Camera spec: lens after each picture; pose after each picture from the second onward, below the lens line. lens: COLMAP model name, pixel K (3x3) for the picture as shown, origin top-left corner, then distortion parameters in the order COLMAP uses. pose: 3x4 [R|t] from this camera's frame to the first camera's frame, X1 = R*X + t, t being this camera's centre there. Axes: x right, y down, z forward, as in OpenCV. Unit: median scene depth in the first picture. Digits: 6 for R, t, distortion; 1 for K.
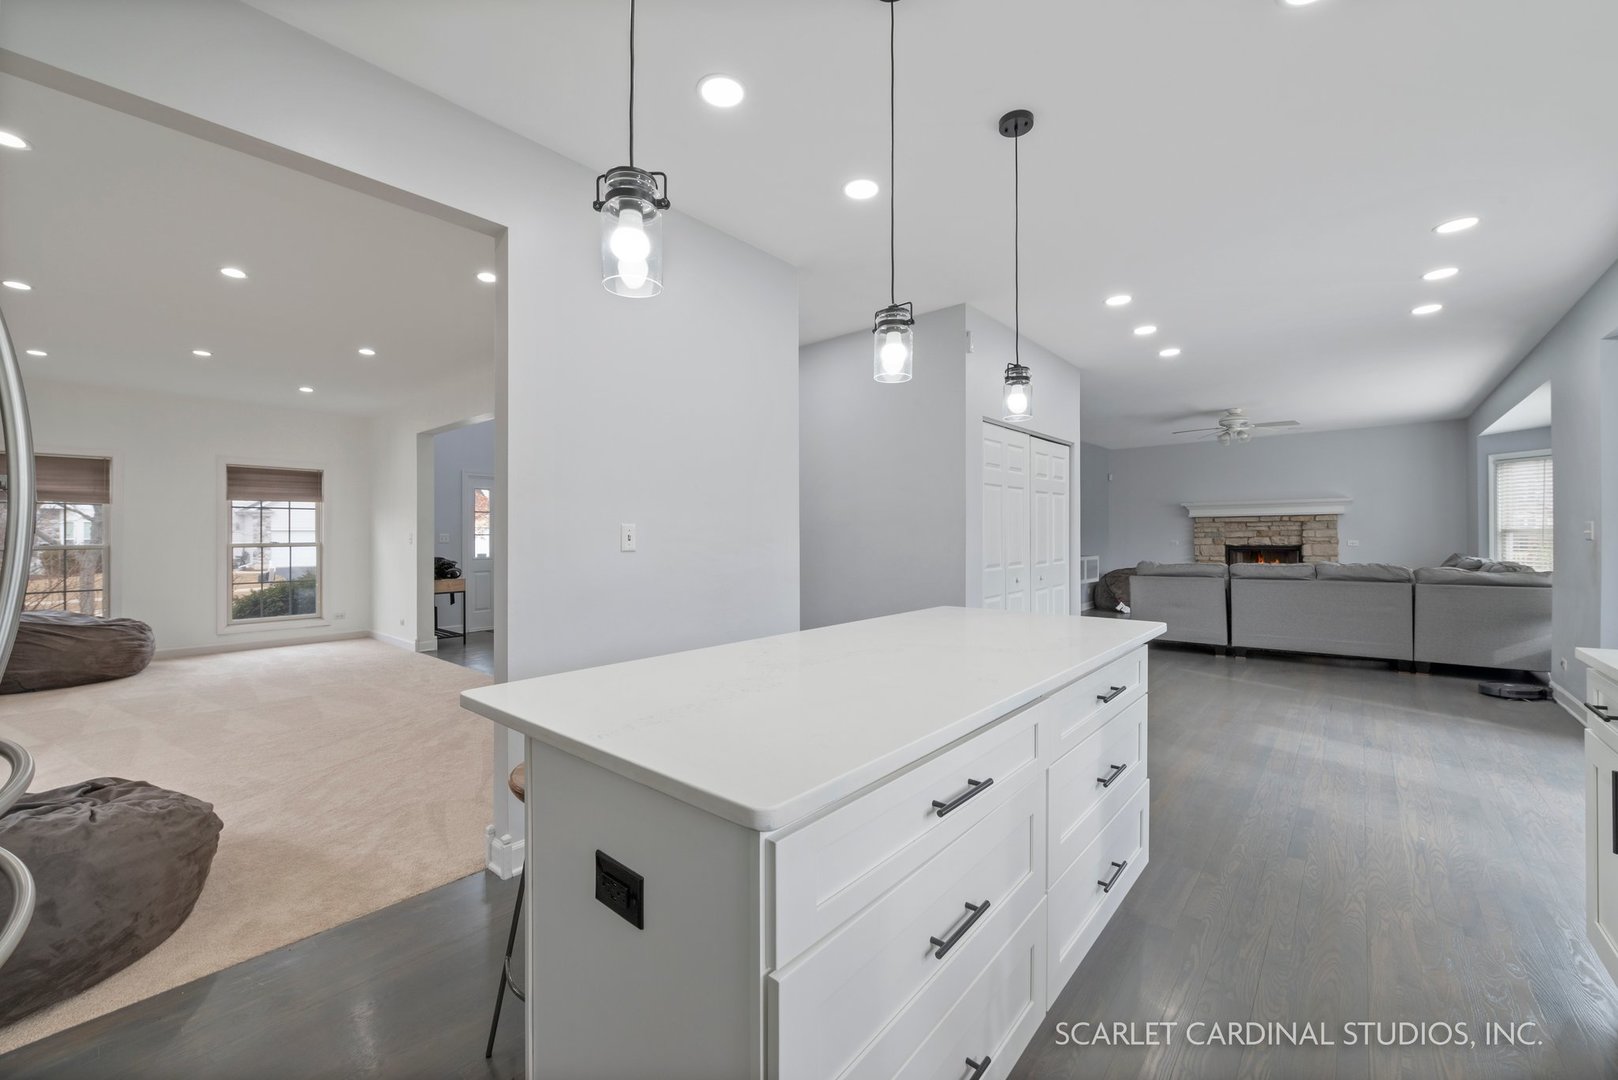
lens RADIAL K [[648.7, 0, 810.9], [0, 648.7, 535.6], [0, 0, 1]] dist [-0.002669, 0.000002]
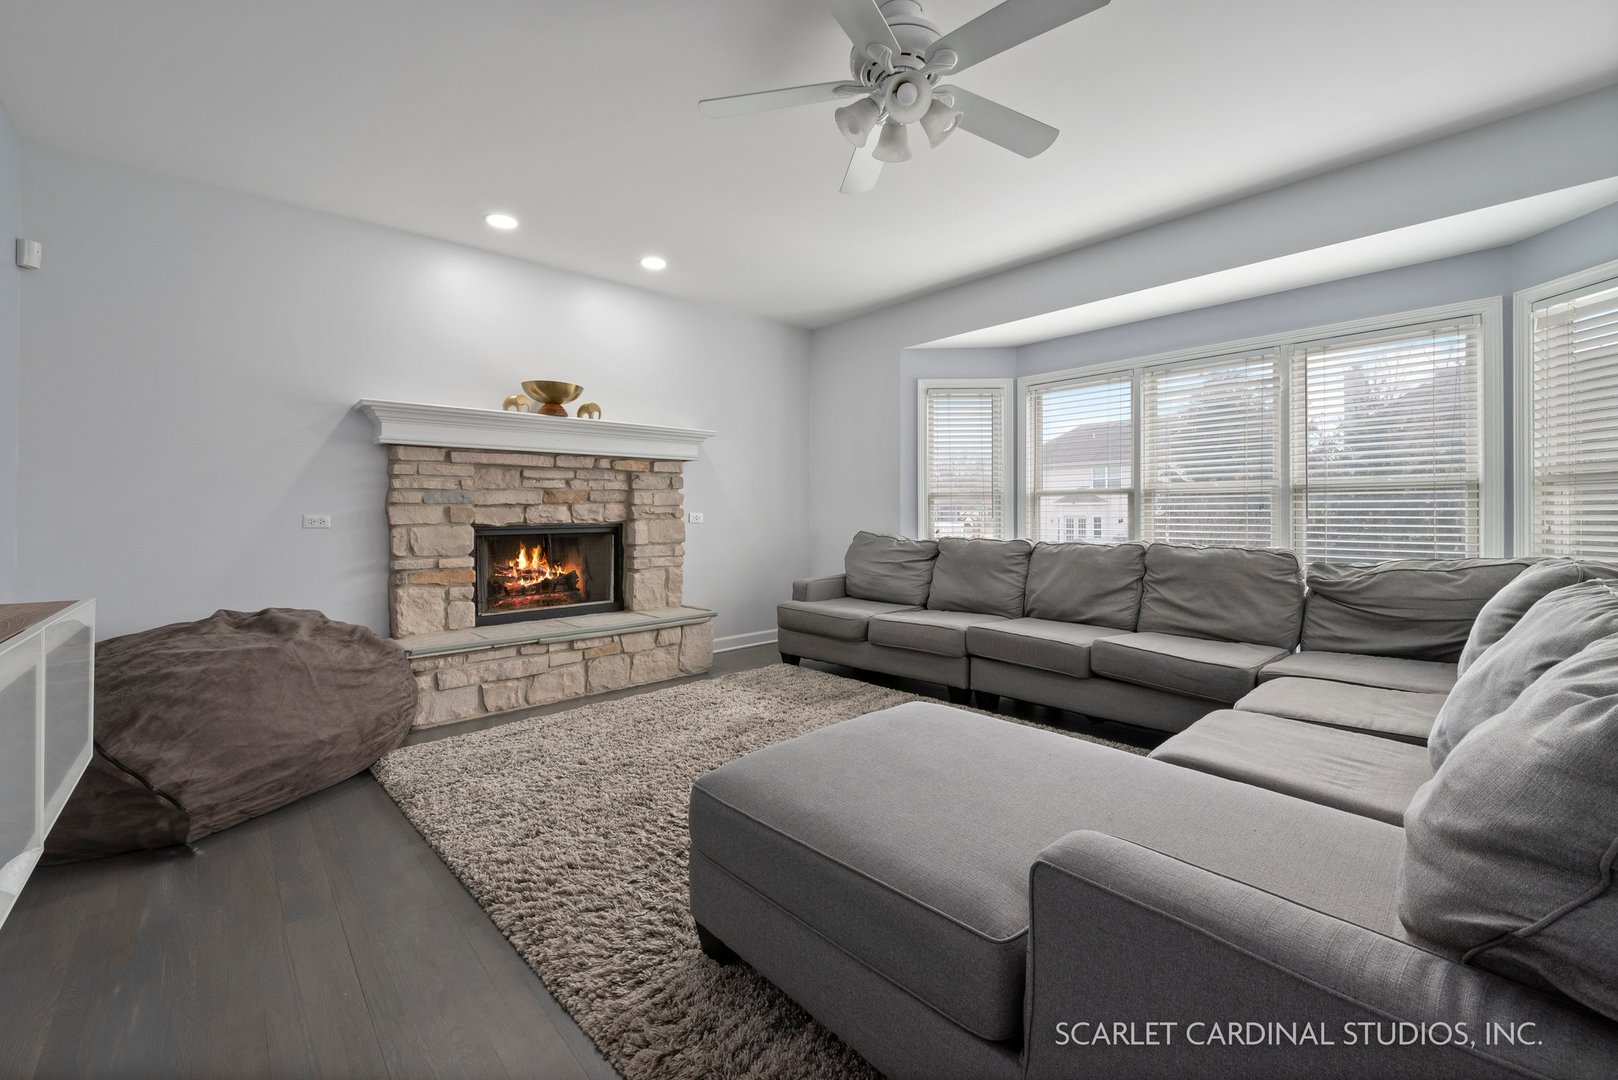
lens RADIAL K [[648.7, 0, 809.3], [0, 648.7, 512.2], [0, 0, 1]] dist [-0.002669, 0.000002]
pose [[0.126466, 0.004402, 0.991961, 0.307214], [-0.001778, 0.999990, -0.004211, 0.008549], [-0.991969, -0.001231, 0.126472, 0.796104]]
